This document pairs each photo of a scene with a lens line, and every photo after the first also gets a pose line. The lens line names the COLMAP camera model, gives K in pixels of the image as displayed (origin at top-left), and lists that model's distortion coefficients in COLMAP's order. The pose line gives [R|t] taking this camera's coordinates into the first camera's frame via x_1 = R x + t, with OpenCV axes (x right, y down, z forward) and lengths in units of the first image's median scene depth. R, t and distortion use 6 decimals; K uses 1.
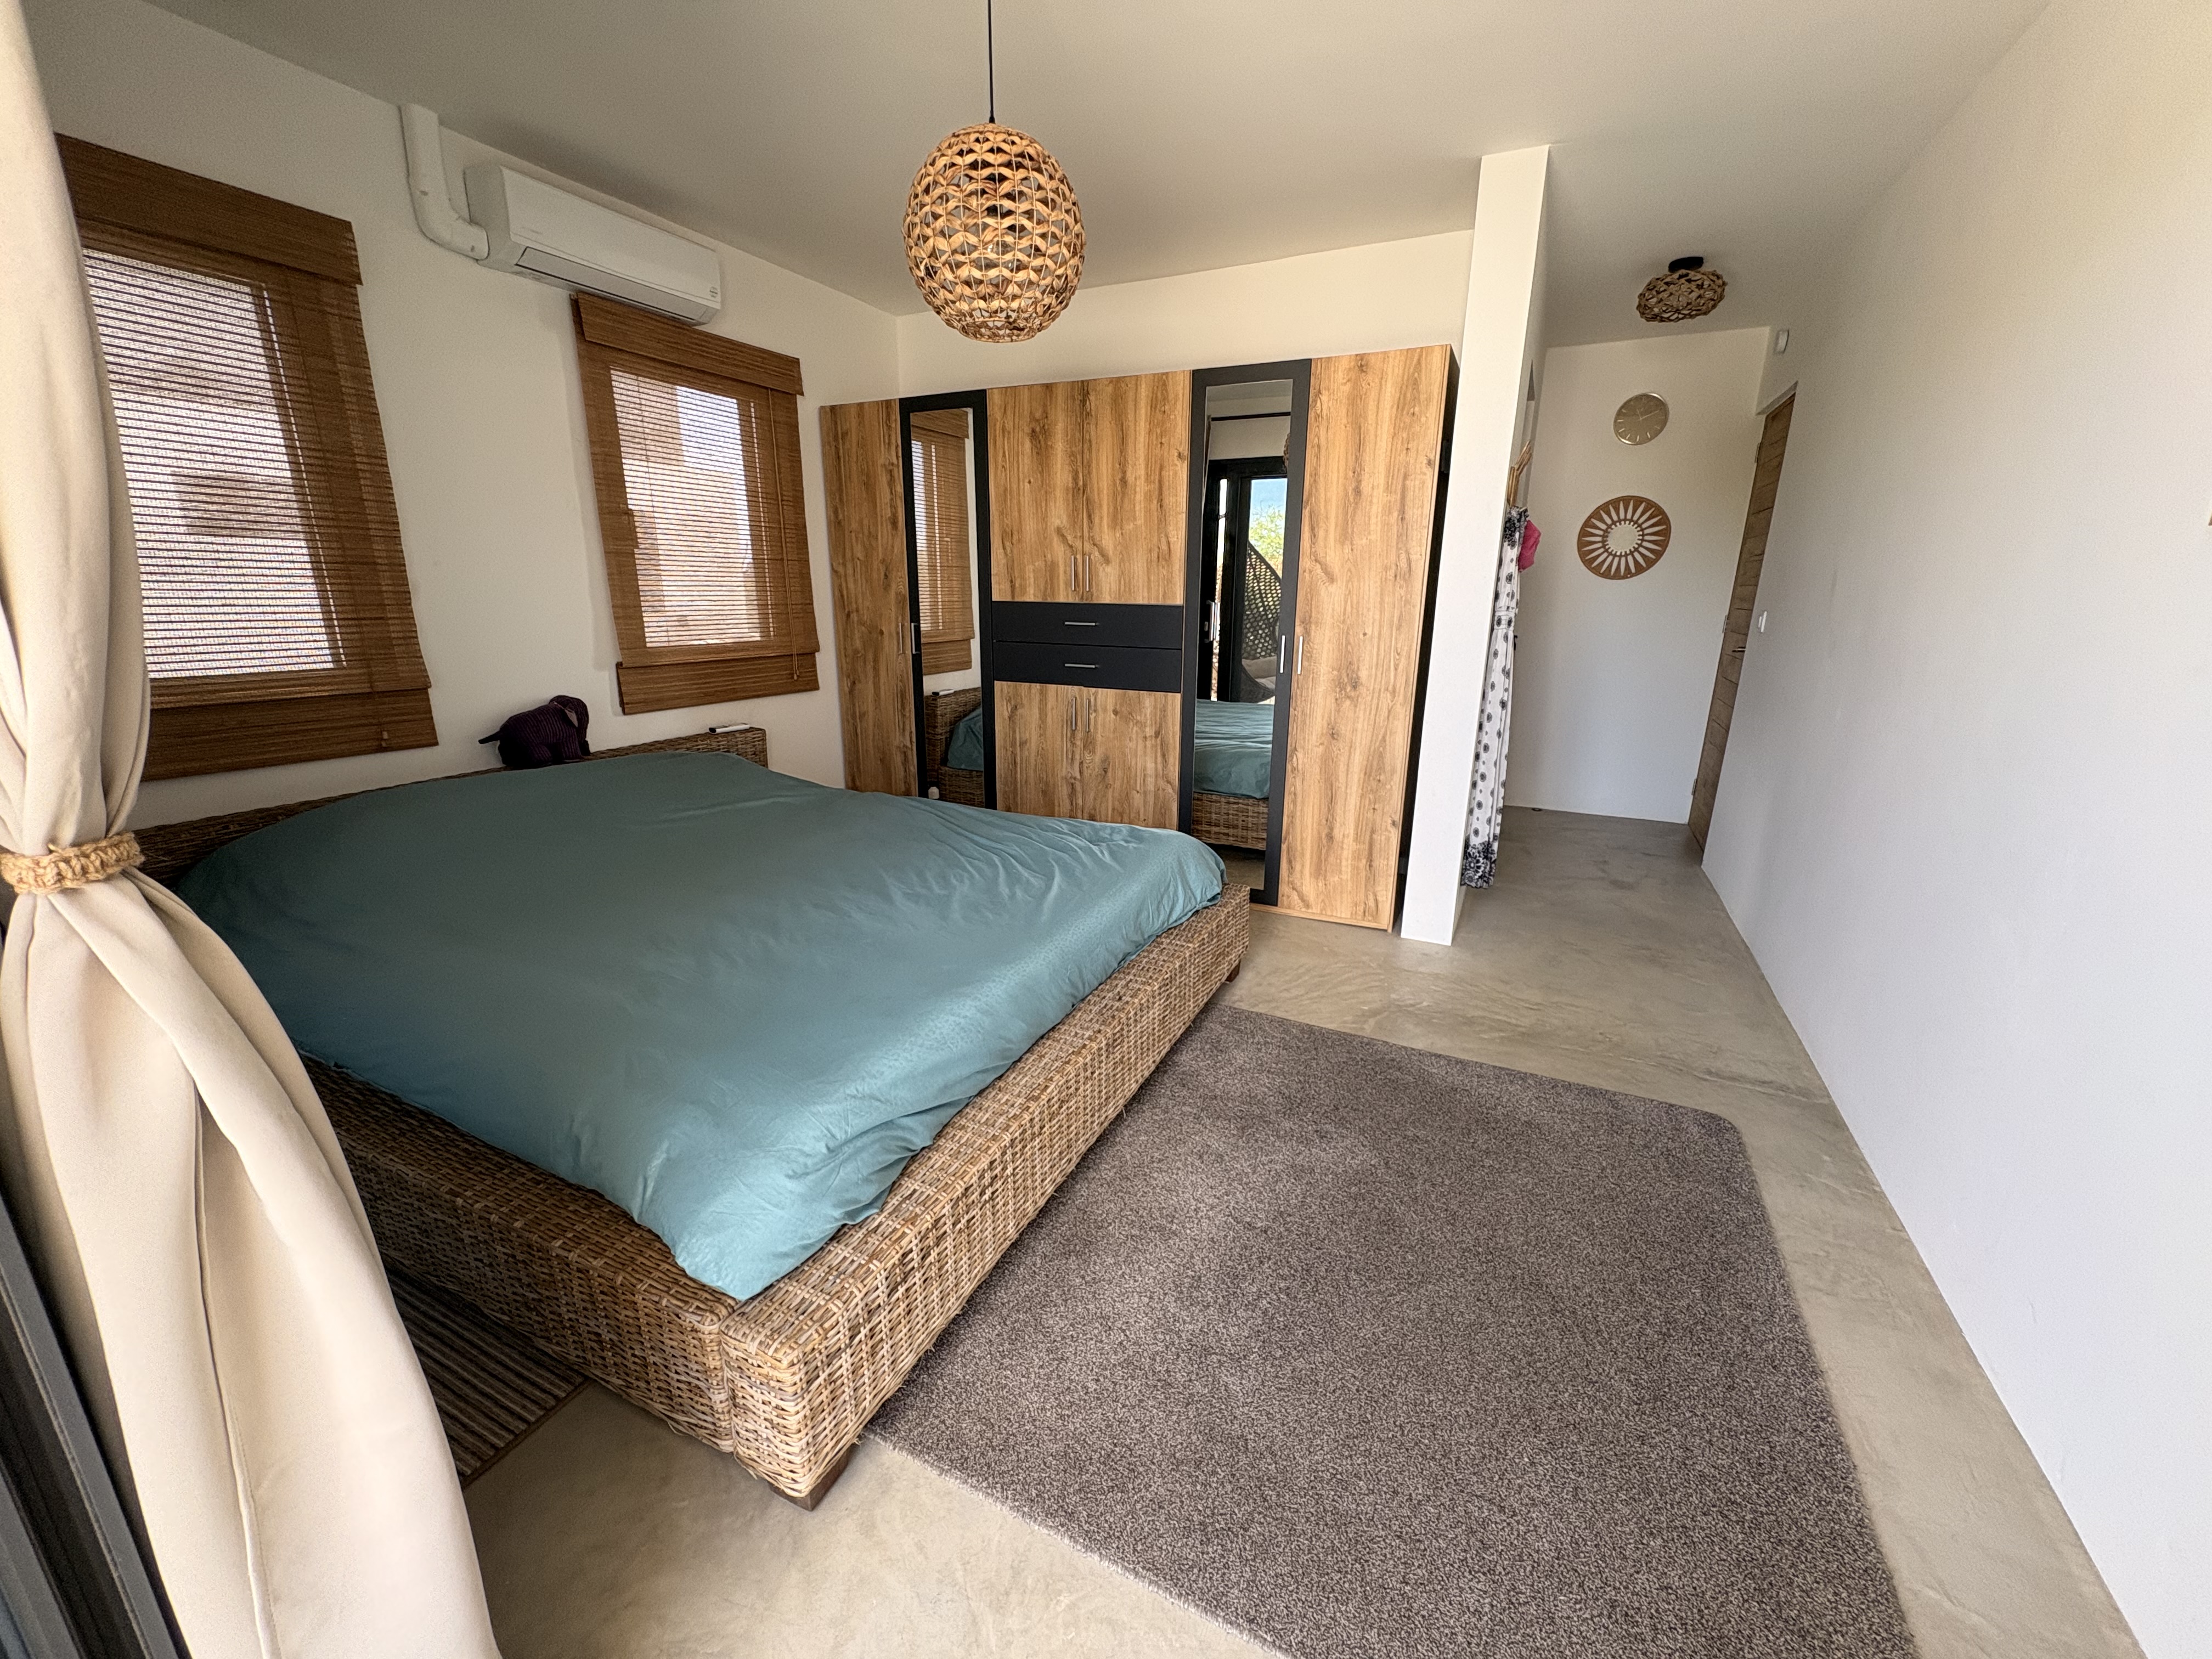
lens RADIAL K [[876.3, 0, 1101.4], [0, 876.3, 827.8], [0, 0, 1]] dist [0.000155, -0.000123]
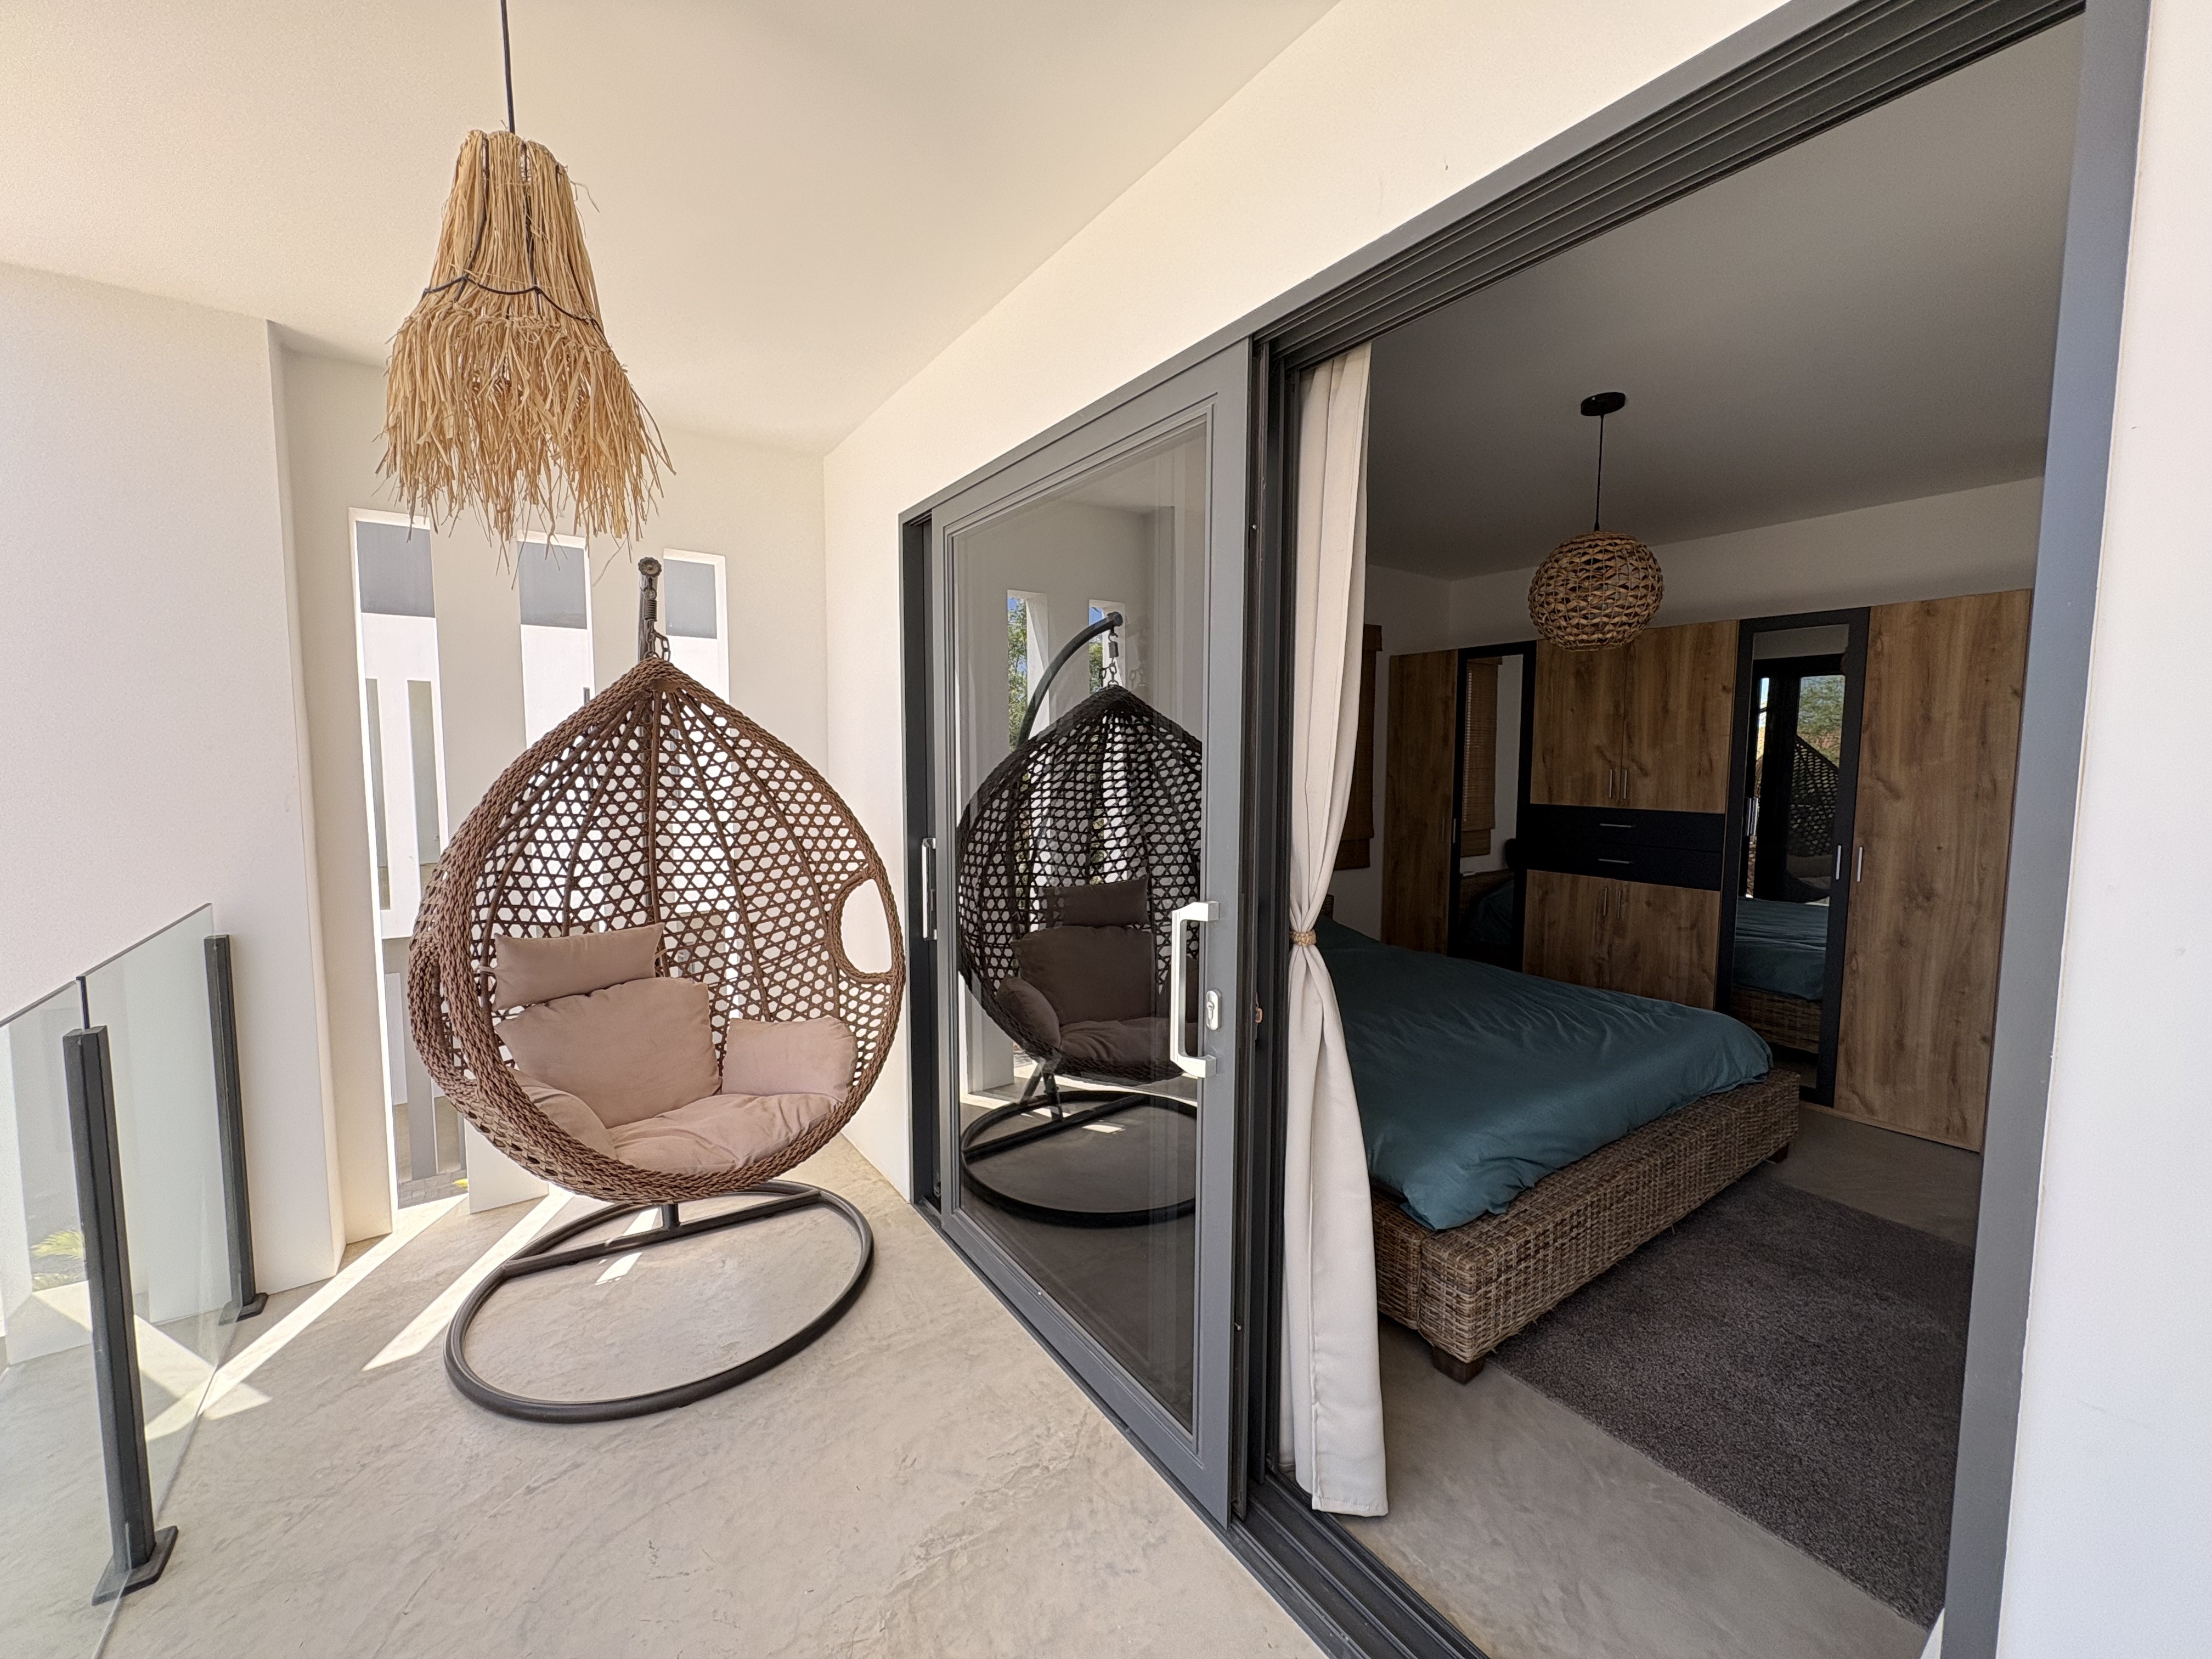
lens RADIAL K [[876.3, 0, 1103.6], [0, 876.3, 828.8], [0, 0, 1]] dist [0.000155, -0.000123]
pose [[0.875779, 0.036695, -0.481315, -0.064412], [-0.126745, 0.979602, -0.155937, 0.041689], [0.465775, 0.197571, 0.862566, -0.342738]]
